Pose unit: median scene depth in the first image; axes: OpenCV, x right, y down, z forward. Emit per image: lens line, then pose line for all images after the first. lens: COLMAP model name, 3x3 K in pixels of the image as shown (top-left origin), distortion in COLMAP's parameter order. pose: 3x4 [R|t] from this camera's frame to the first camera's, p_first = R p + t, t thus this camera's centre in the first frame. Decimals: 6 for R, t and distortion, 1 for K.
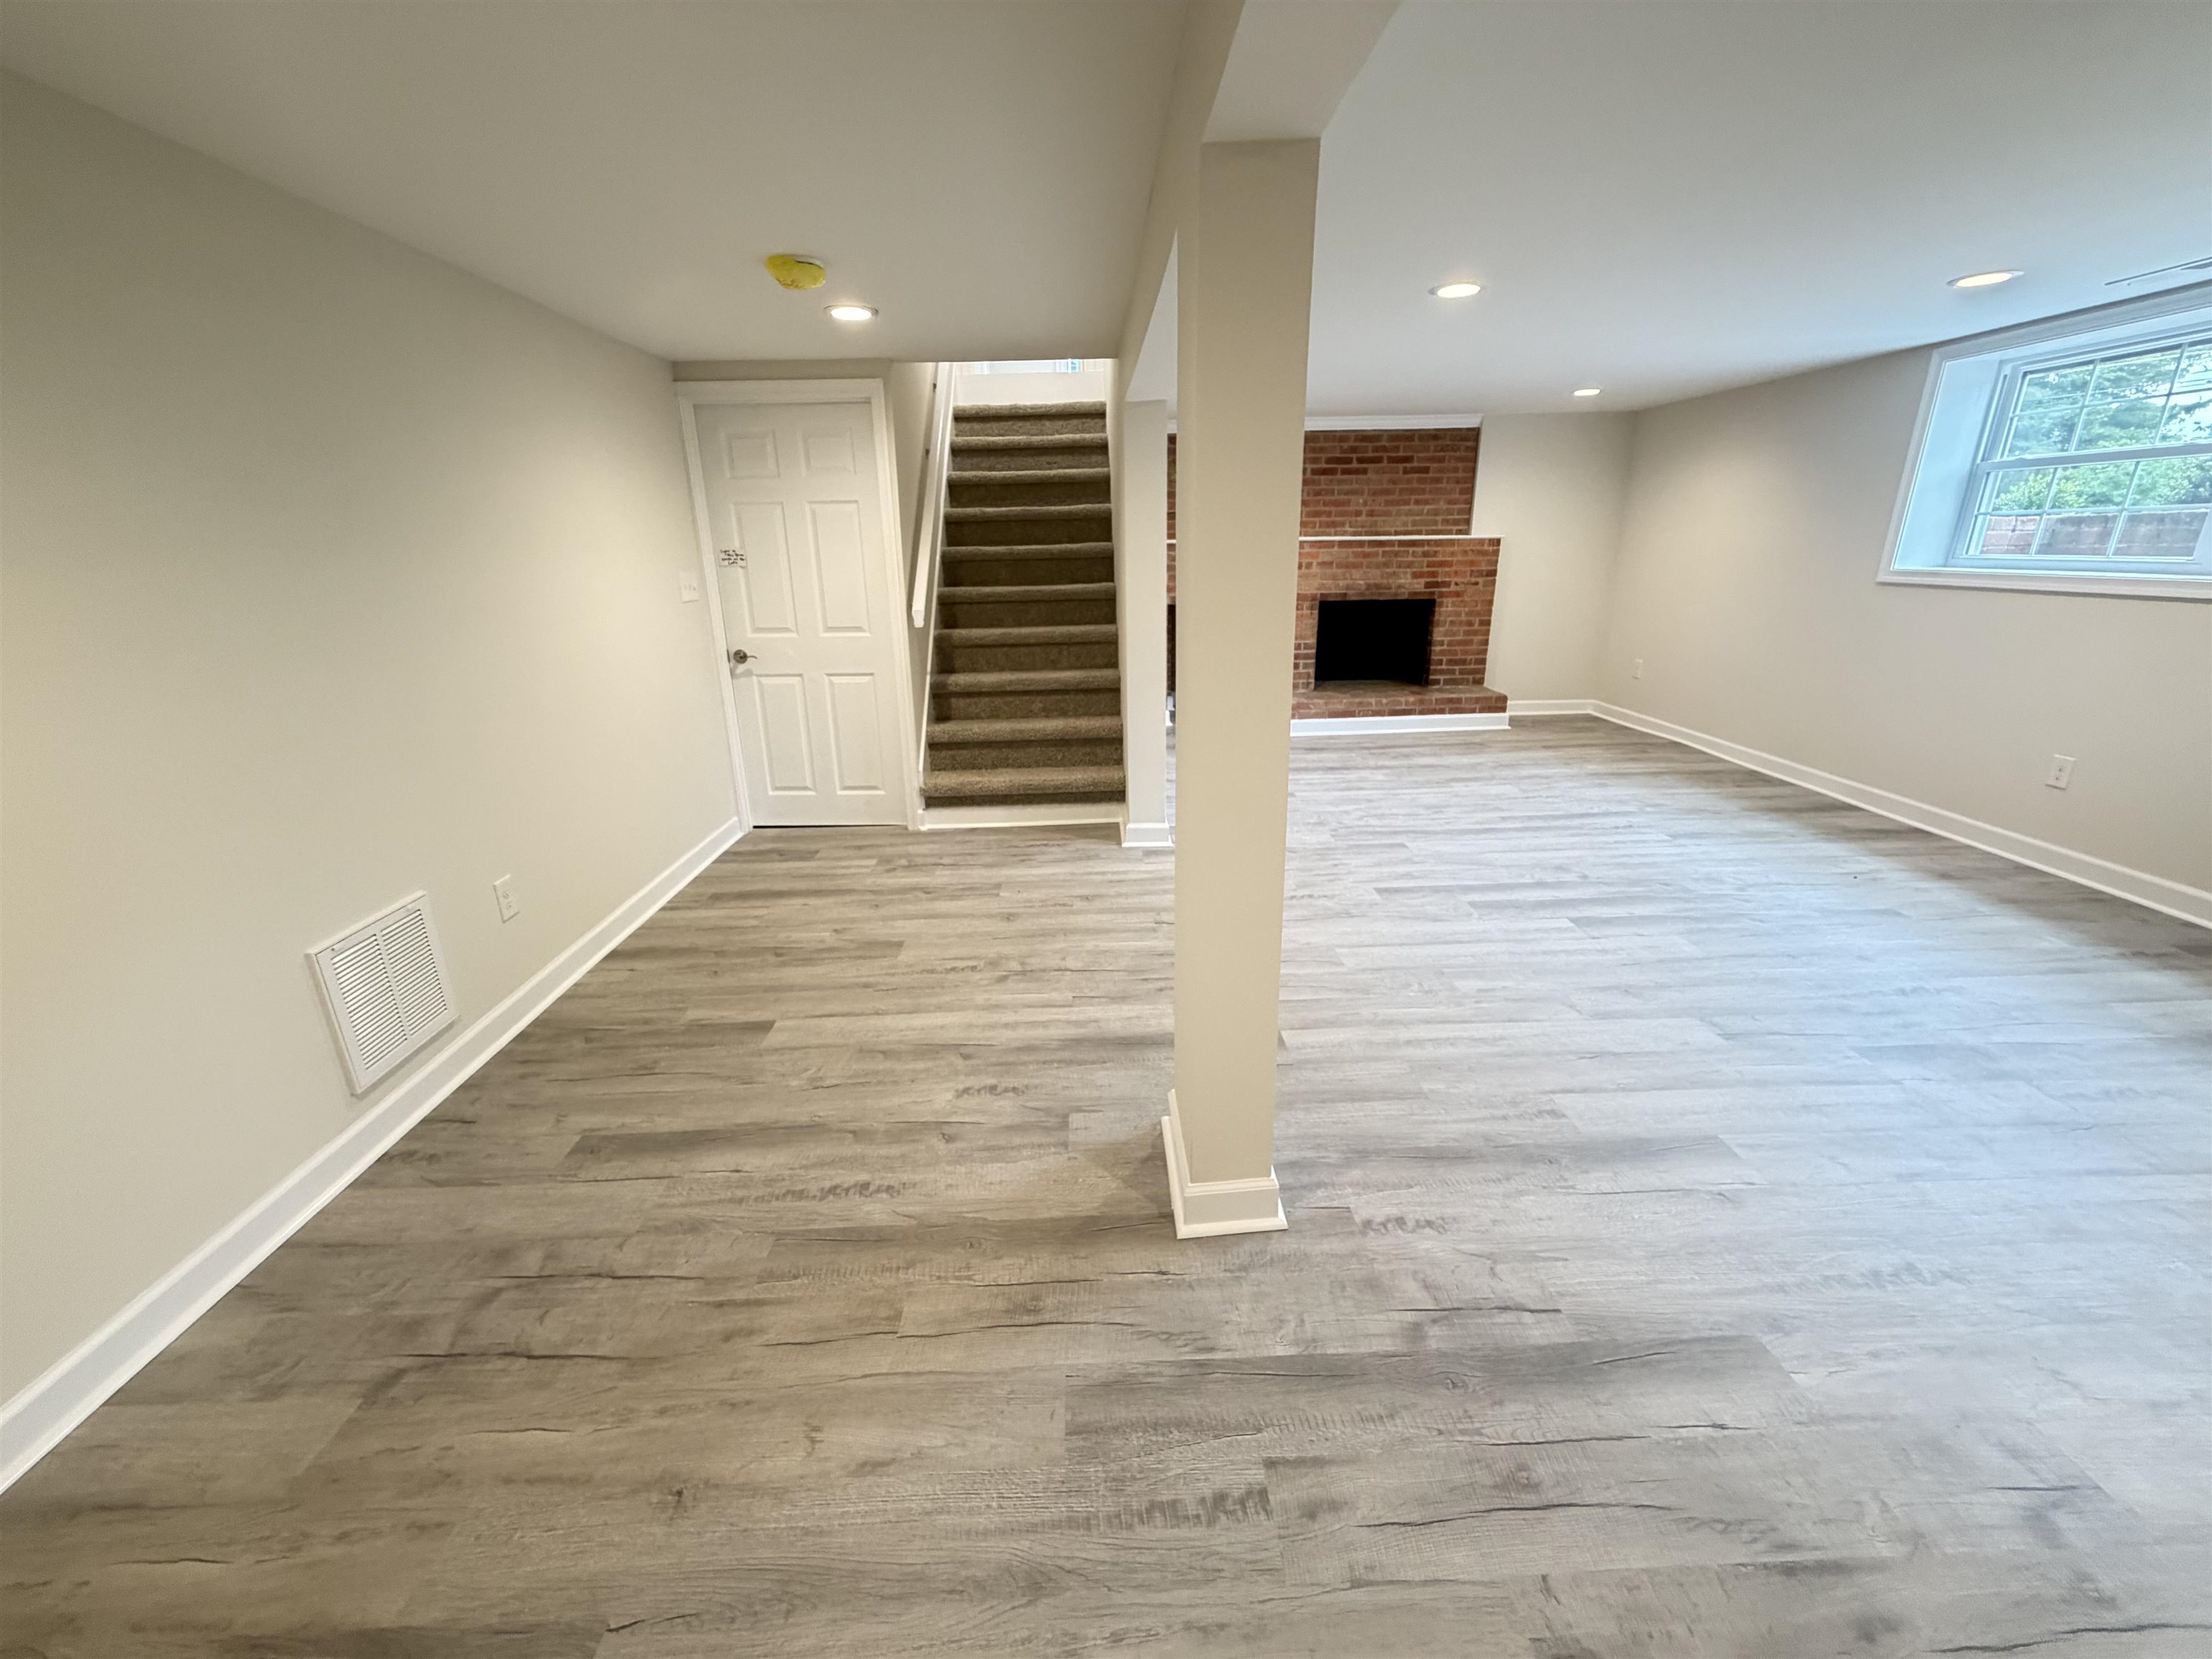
lens RADIAL K [[887.2, 0, 1102.5], [0, 887.2, 827.6], [0, 0, 1]] dist [0.000844, 0.000546]
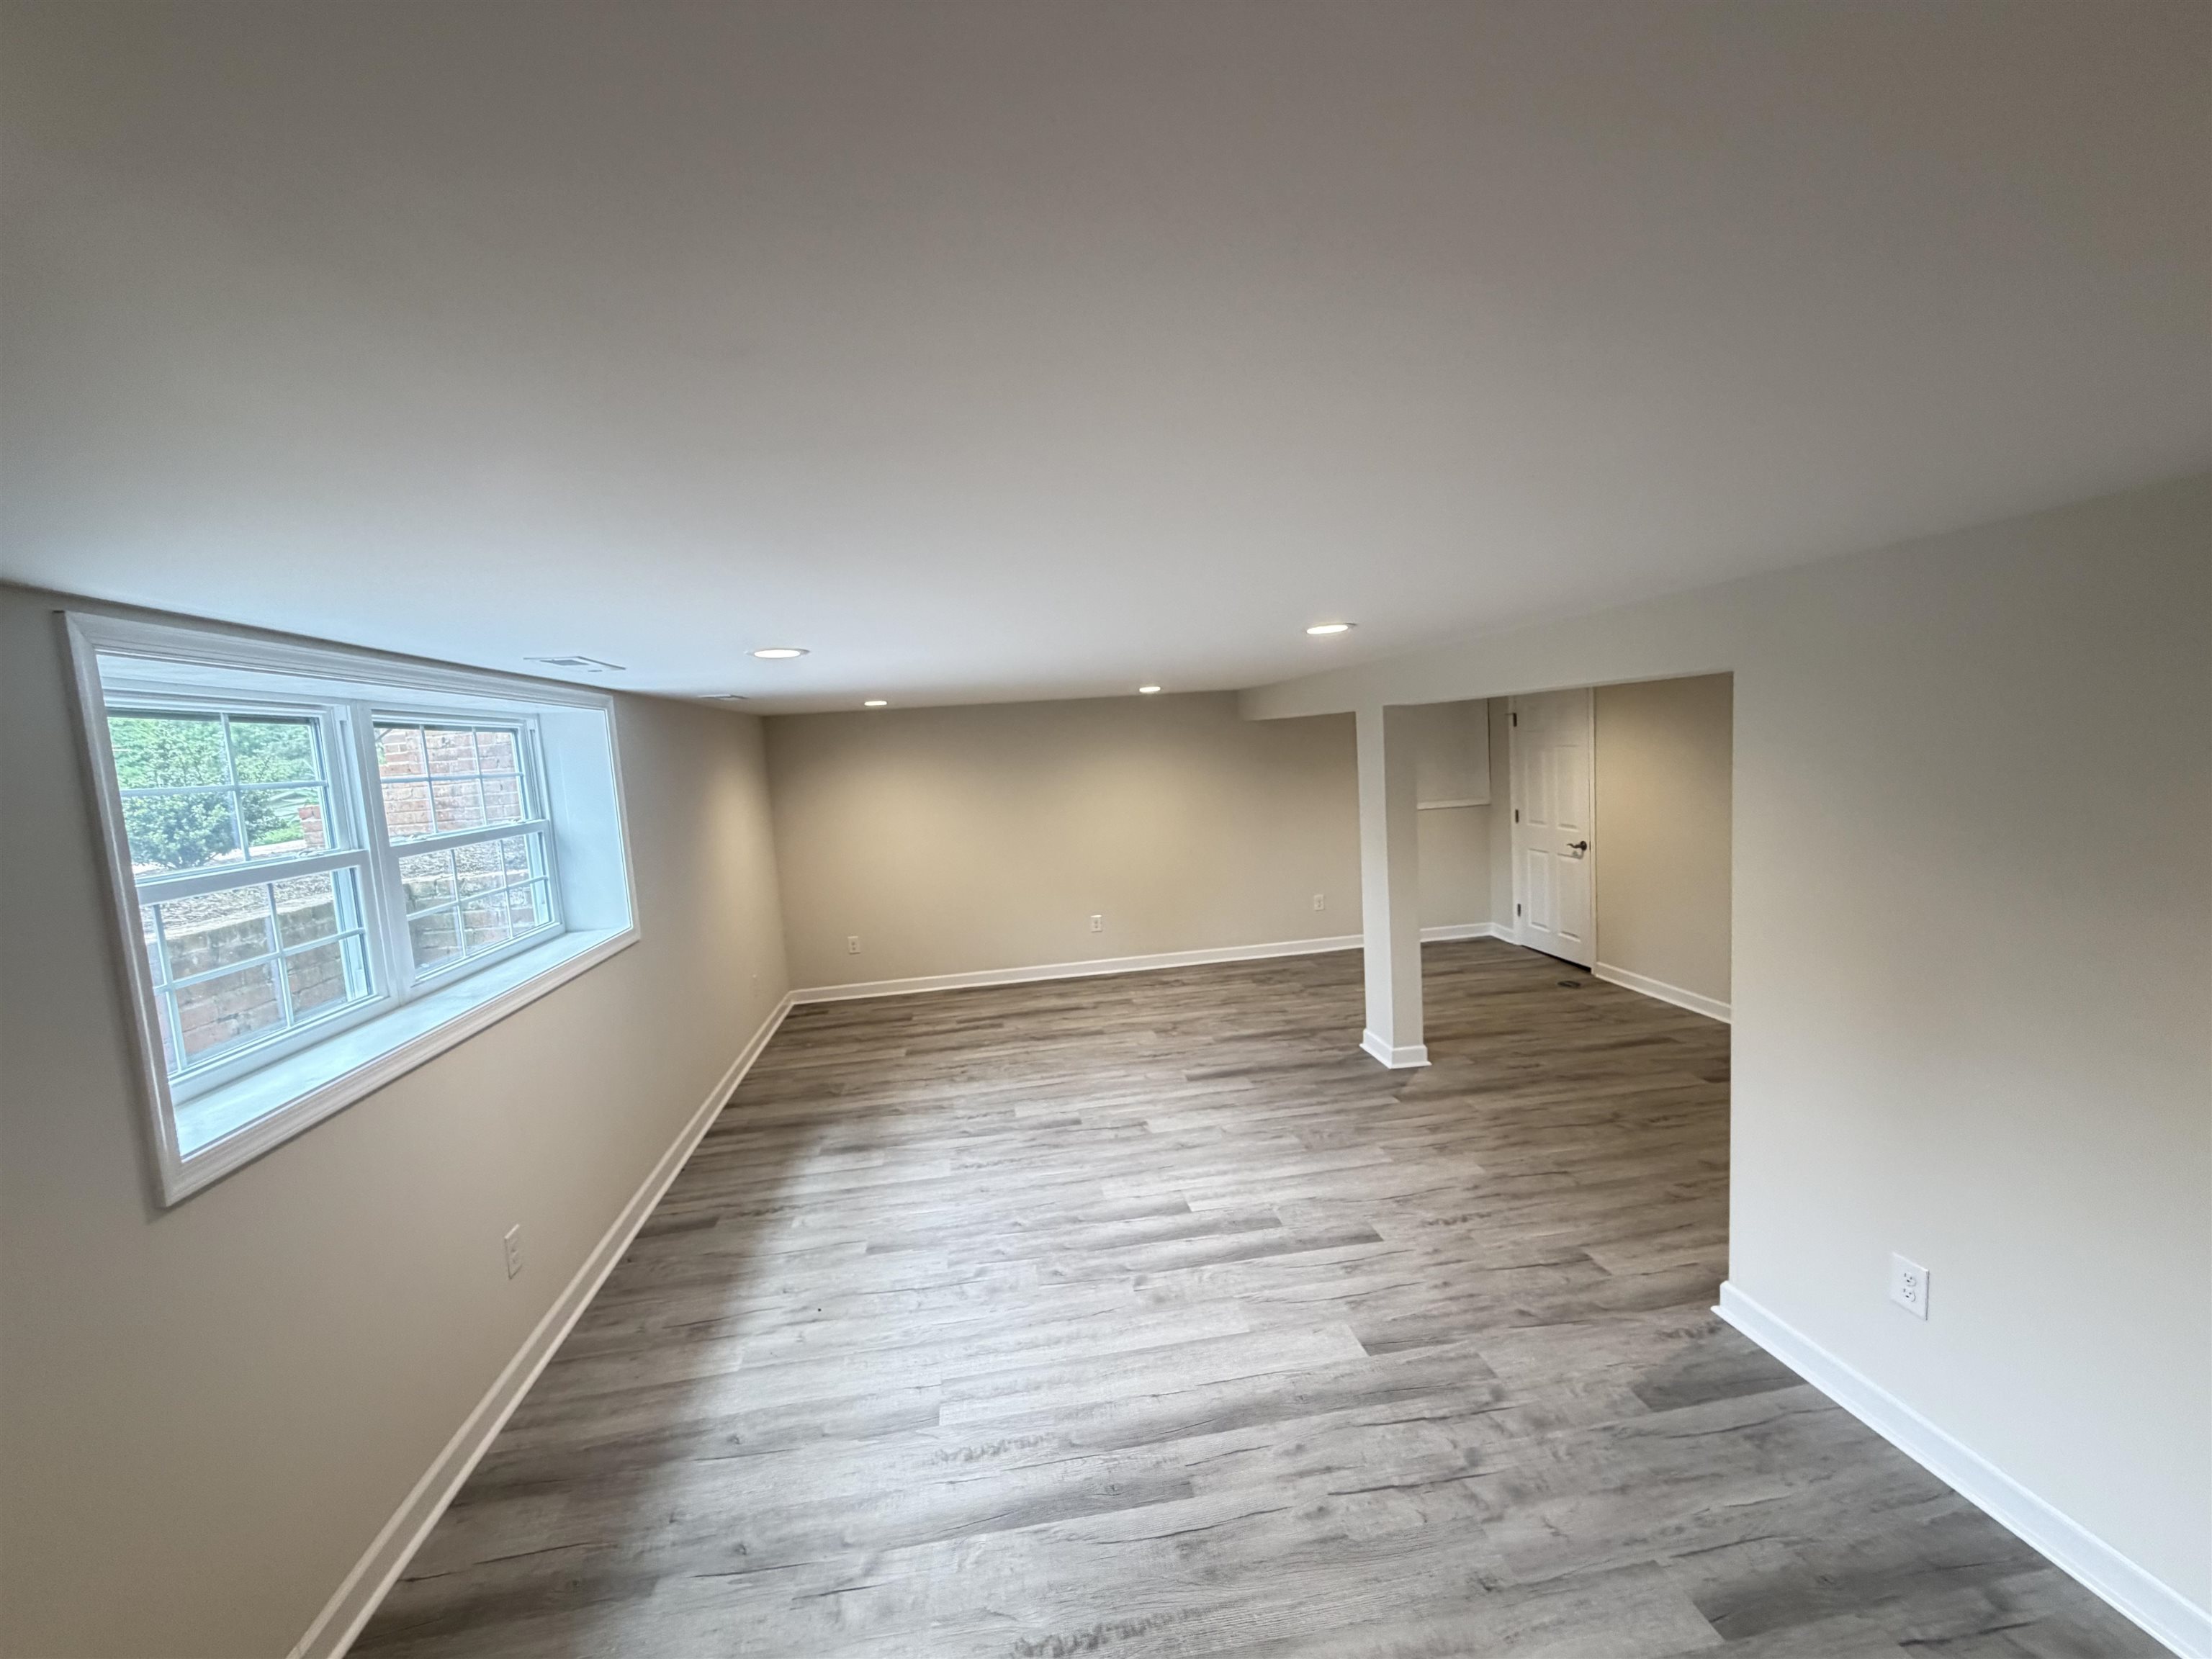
lens RADIAL K [[887.2, 0, 1113.2], [0, 887.2, 830.7], [0, 0, 1]] dist [0.000844, 0.000546]
pose [[-0.987015, 0.093975, -0.130273, 0.703847], [0.034106, 0.915121, 0.401733, -0.717494], [0.156969, 0.392073, -0.906443, 1.740944]]
